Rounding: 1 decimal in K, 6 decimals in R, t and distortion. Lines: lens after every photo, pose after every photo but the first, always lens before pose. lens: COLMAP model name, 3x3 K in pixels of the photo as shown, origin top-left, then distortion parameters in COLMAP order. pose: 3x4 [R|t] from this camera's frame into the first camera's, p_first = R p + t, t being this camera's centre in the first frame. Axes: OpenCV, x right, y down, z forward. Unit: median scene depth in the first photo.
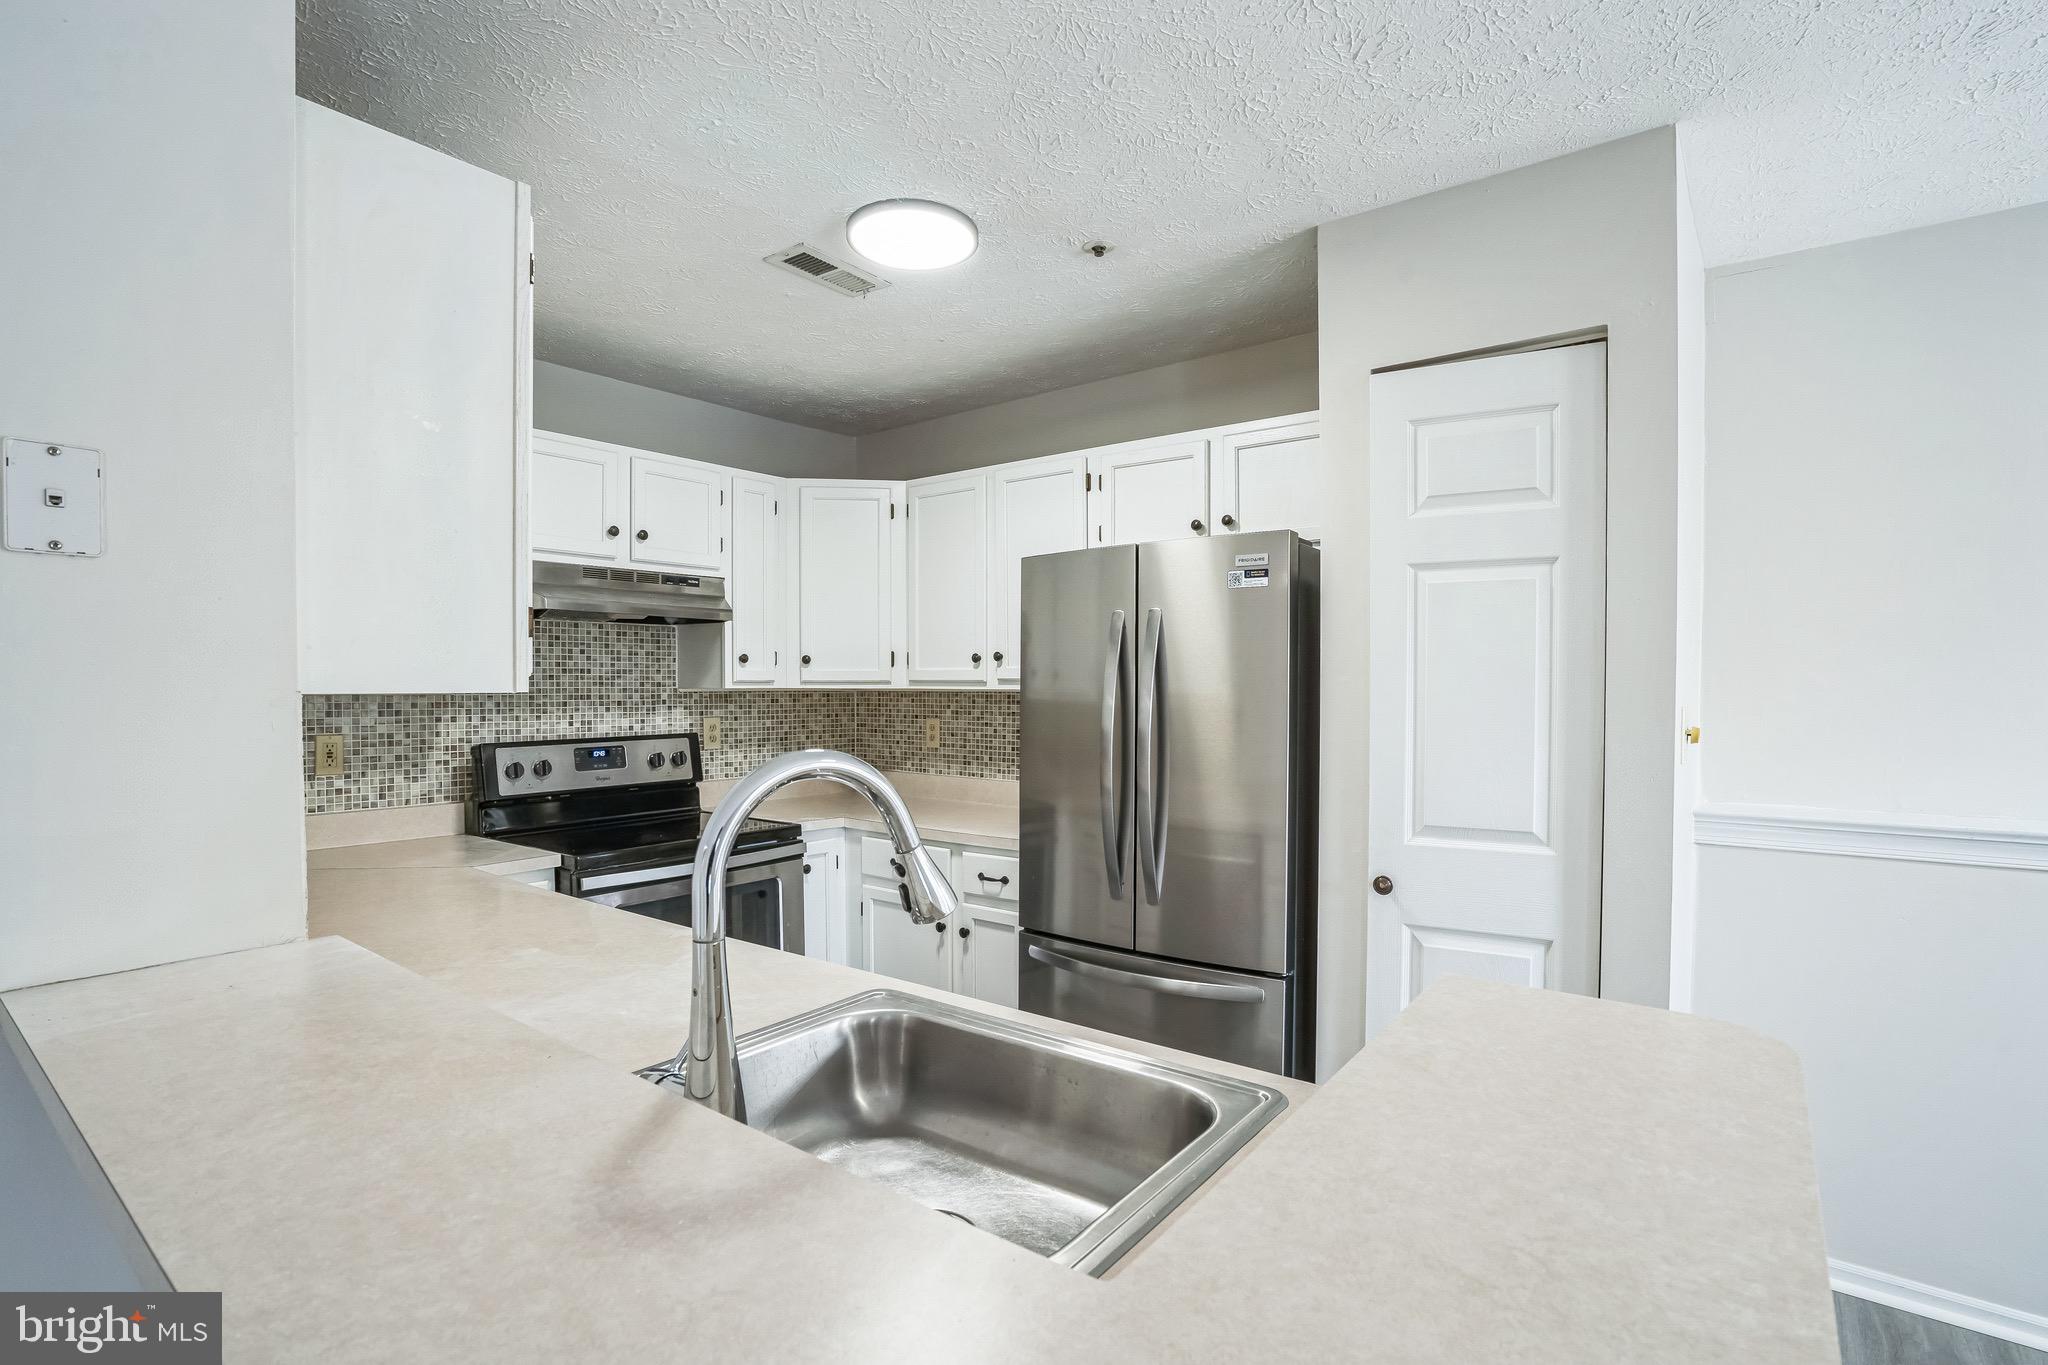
lens RADIAL K [[968.2, 0, 1019.7], [0, 968.2, 696.8], [0, 0, 1]] dist [-0.066822, 0.031776]
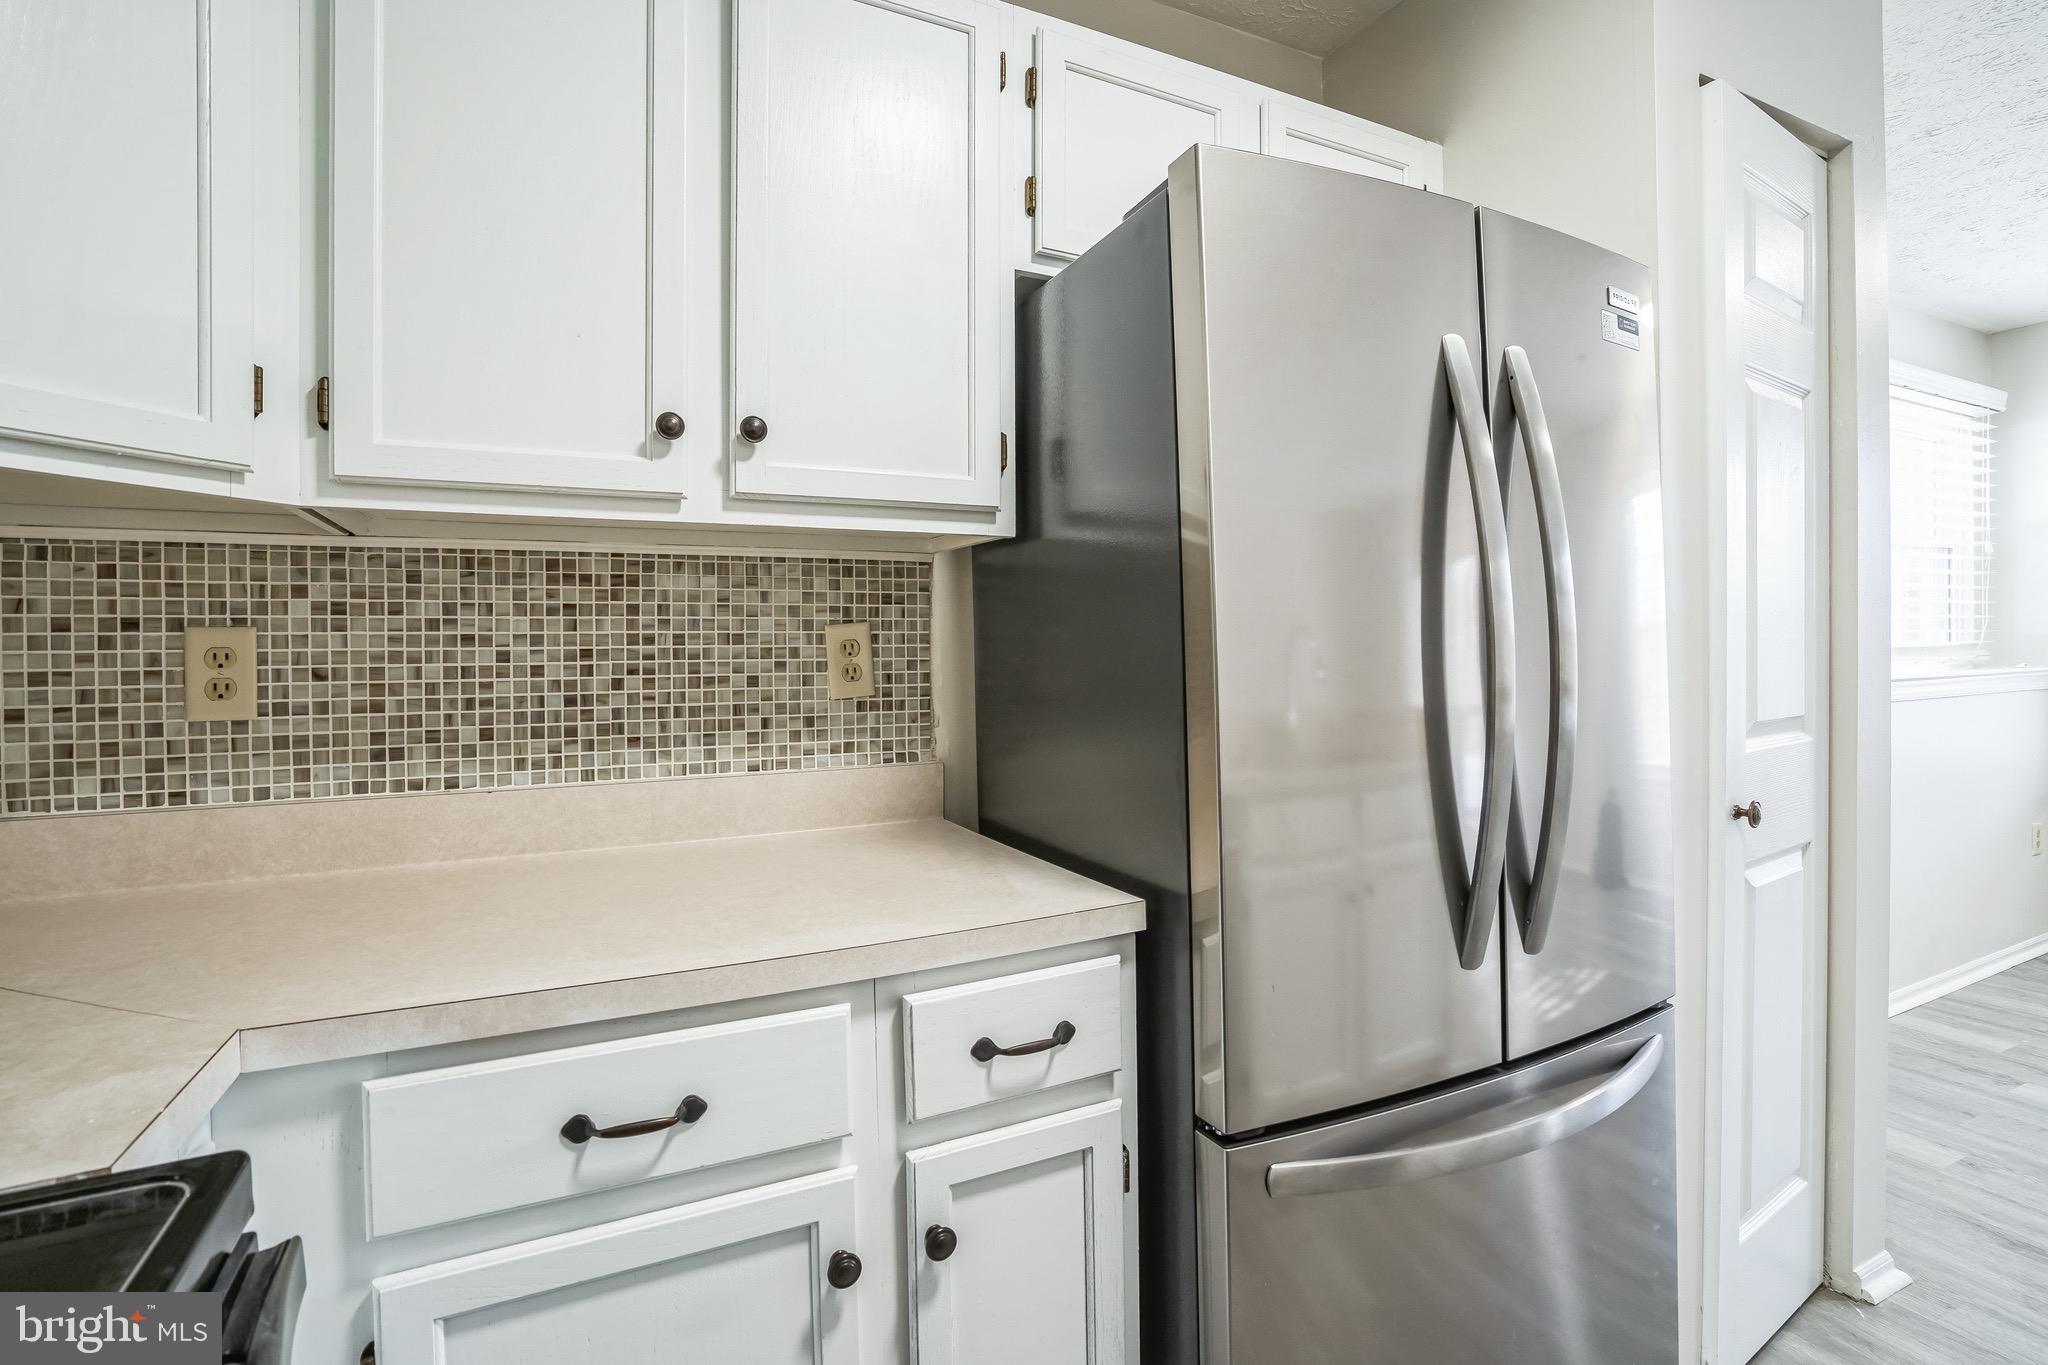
lens RADIAL K [[956.6, 0, 1025.9], [0, 956.6, 668.4], [0, 0, 1]] dist [-0.059183, 0.021270]
pose [[0.444893, -0.024826, 0.895239, -0.319143], [0.024119, 0.999585, 0.015734, 0.048446], [-0.895259, 0.014592, 0.445307, 0.825629]]
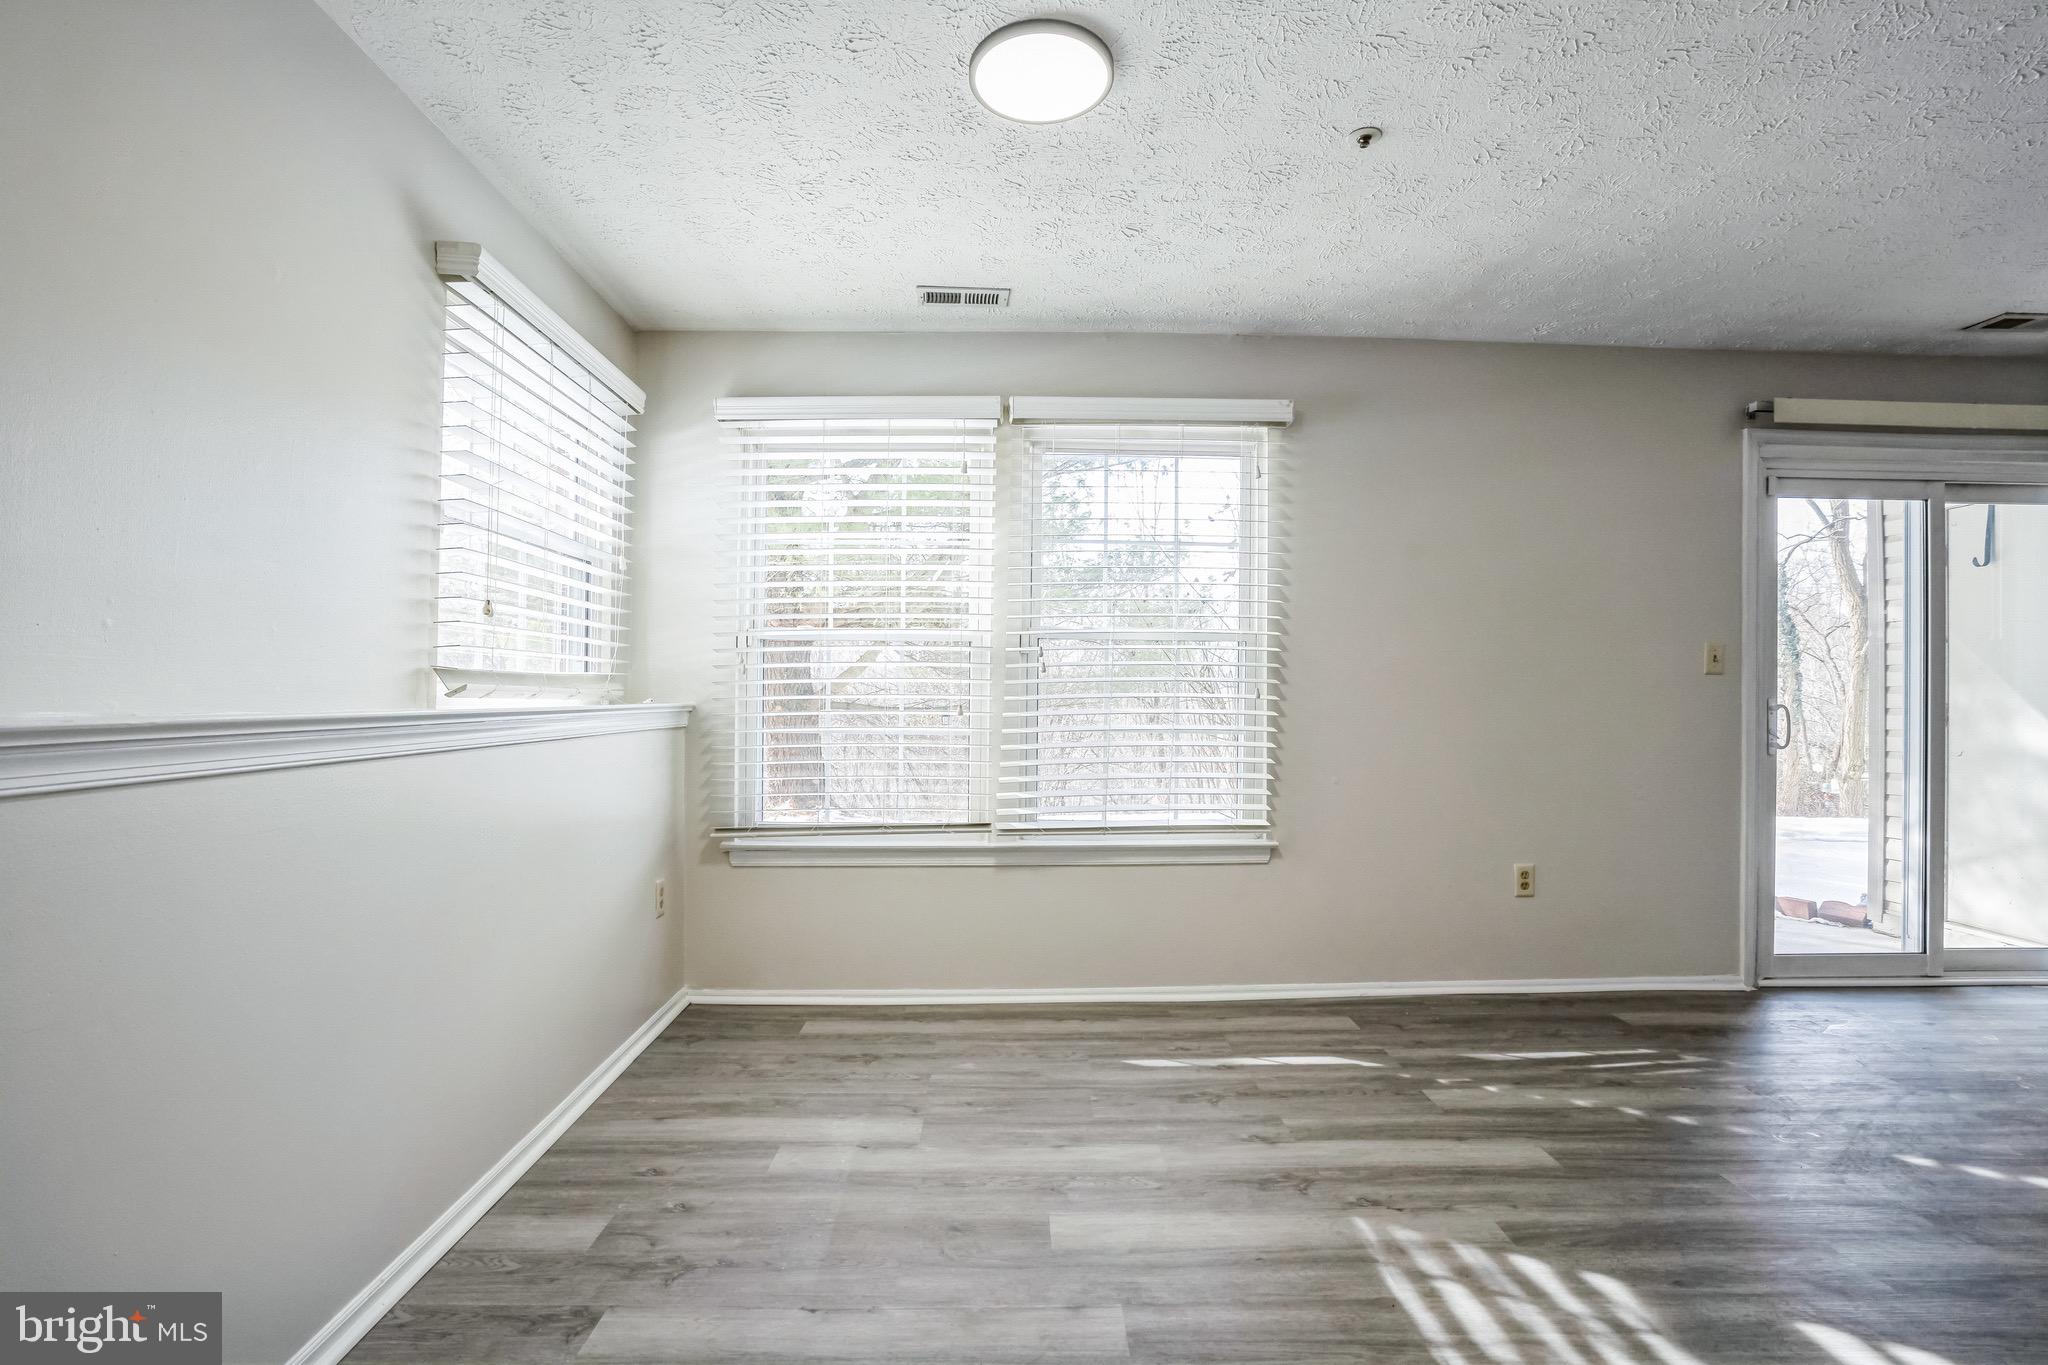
lens RADIAL K [[945.4, 0, 1016.4], [0, 945.4, 690.5], [0, 0, 1]] dist [-0.061337, 0.020400]
pose [[-0.622005, 0.002192, 0.783010, 0.212102], [0.005646, 0.999983, 0.001686, 0.082414], [-0.782993, 0.005470, -0.622006, 0.543667]]
